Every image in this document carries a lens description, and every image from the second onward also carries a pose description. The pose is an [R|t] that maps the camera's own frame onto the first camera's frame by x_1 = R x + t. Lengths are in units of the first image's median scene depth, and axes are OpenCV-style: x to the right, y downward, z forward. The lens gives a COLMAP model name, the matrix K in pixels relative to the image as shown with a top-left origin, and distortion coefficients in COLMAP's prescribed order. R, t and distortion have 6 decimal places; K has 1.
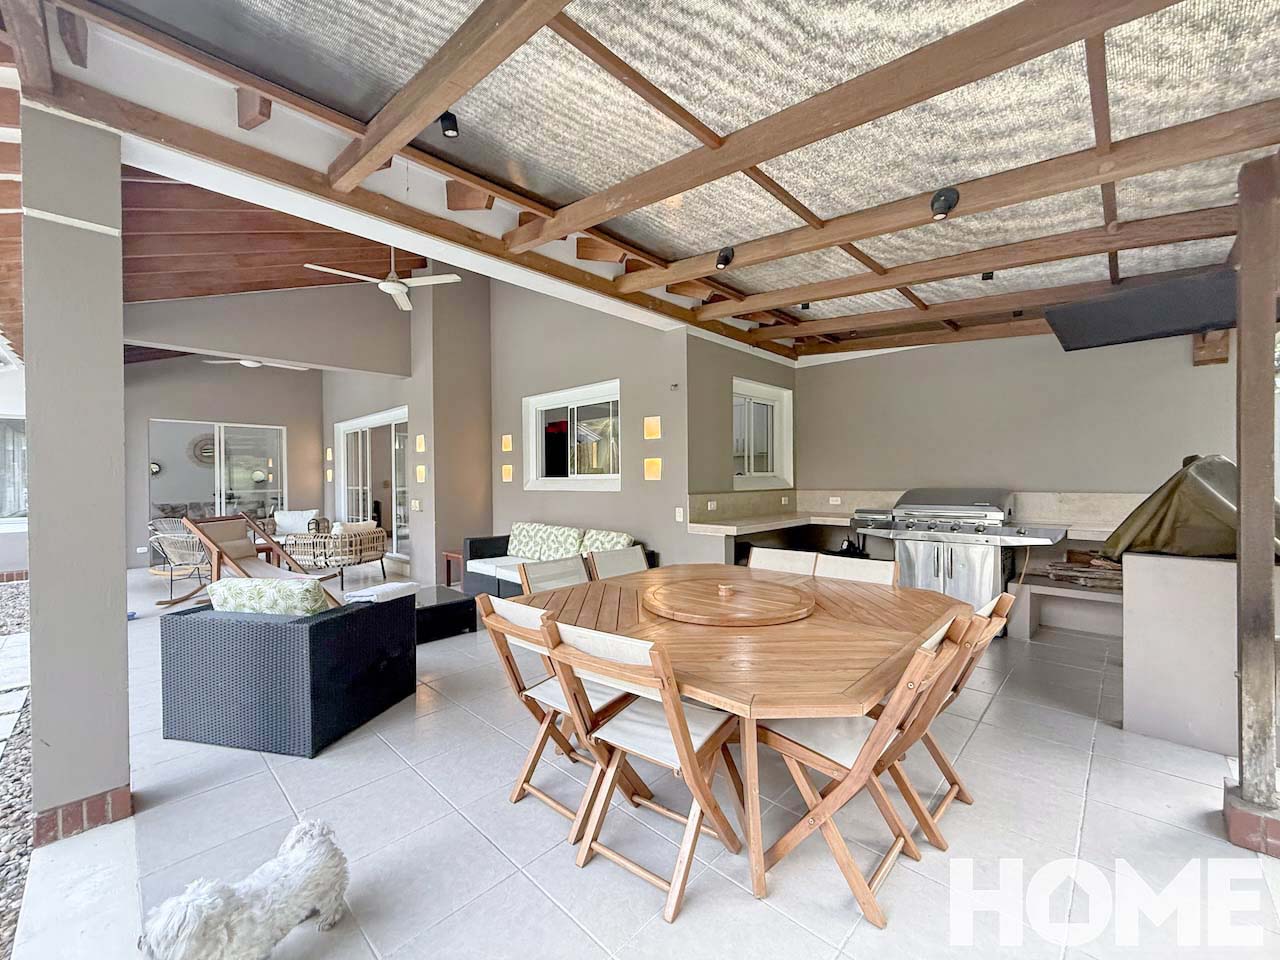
lens RADIAL K [[527.4, 0, 648.1], [0, 527.4, 479.9], [0, 0, 1]] dist [-0.000663, -0.000184]
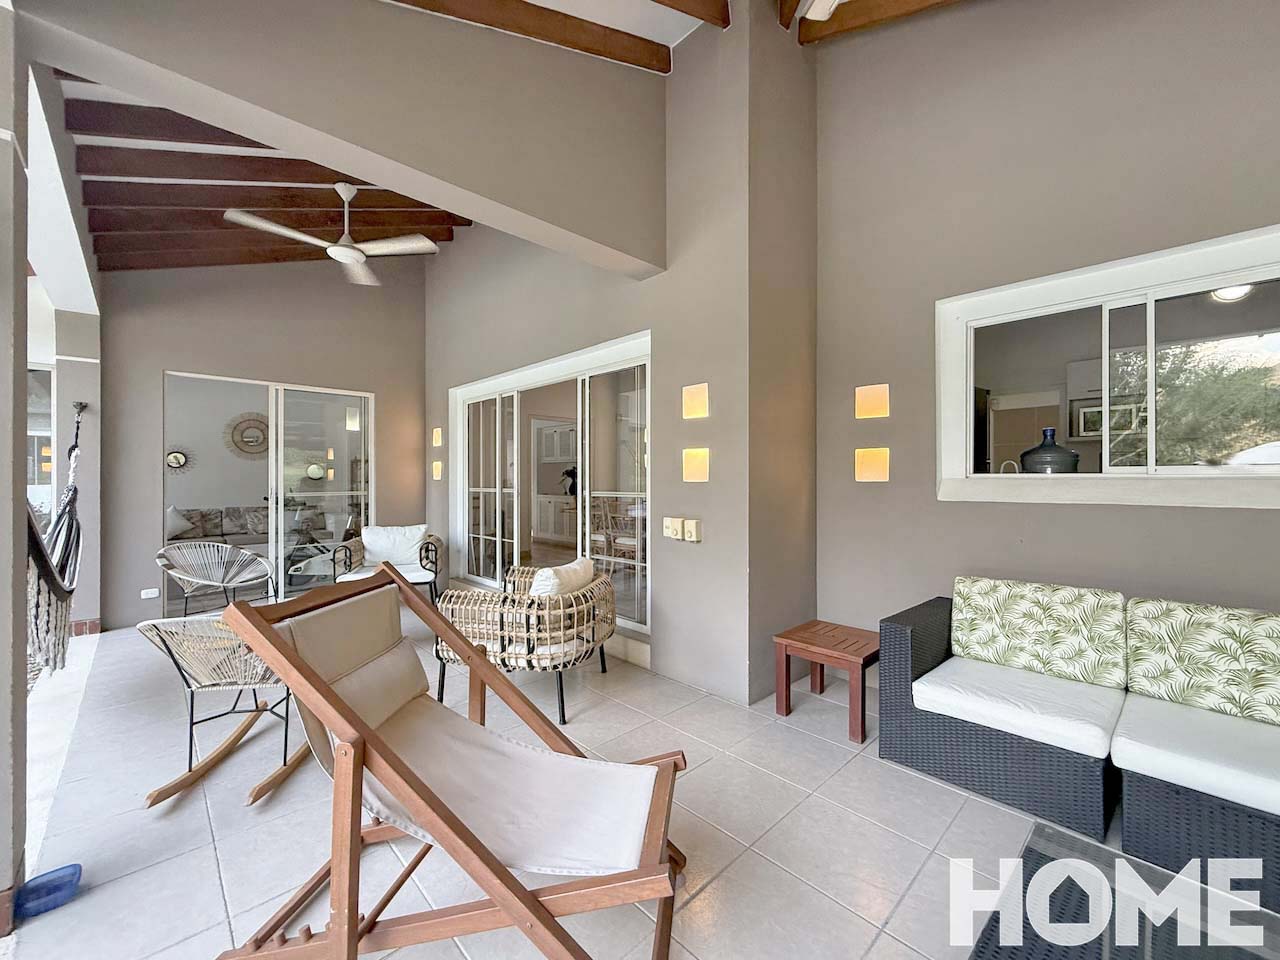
lens RADIAL K [[527.4, 0, 648.1], [0, 527.4, 479.9], [0, 0, 1]] dist [-0.000663, -0.000184]
pose [[0.999341, 0.006986, -0.035621, -0.351723], [-0.007009, 0.999975, -0.000518, 0.002046], [0.035617, 0.000768, 0.999365, 0.394939]]
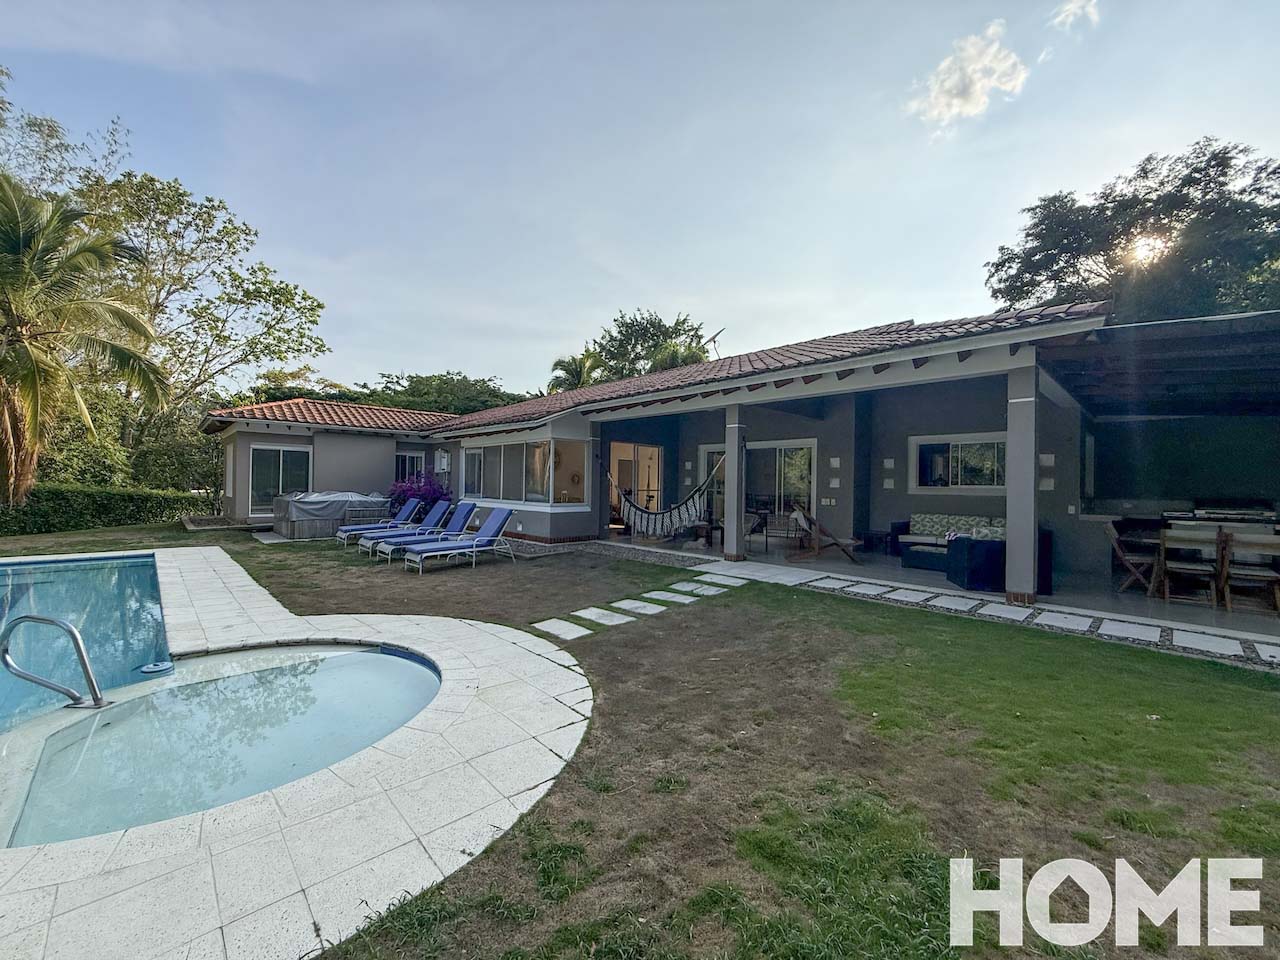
lens RADIAL K [[527.4, 0, 648.1], [0, 527.4, 479.9], [0, 0, 1]] dist [-0.000663, -0.000184]
pose [[0.998438, 0.021180, -0.051697, -0.708036], [-0.021725, 0.999714, -0.009993, 0.006985], [0.051470, 0.011101, 0.998613, -0.494039]]
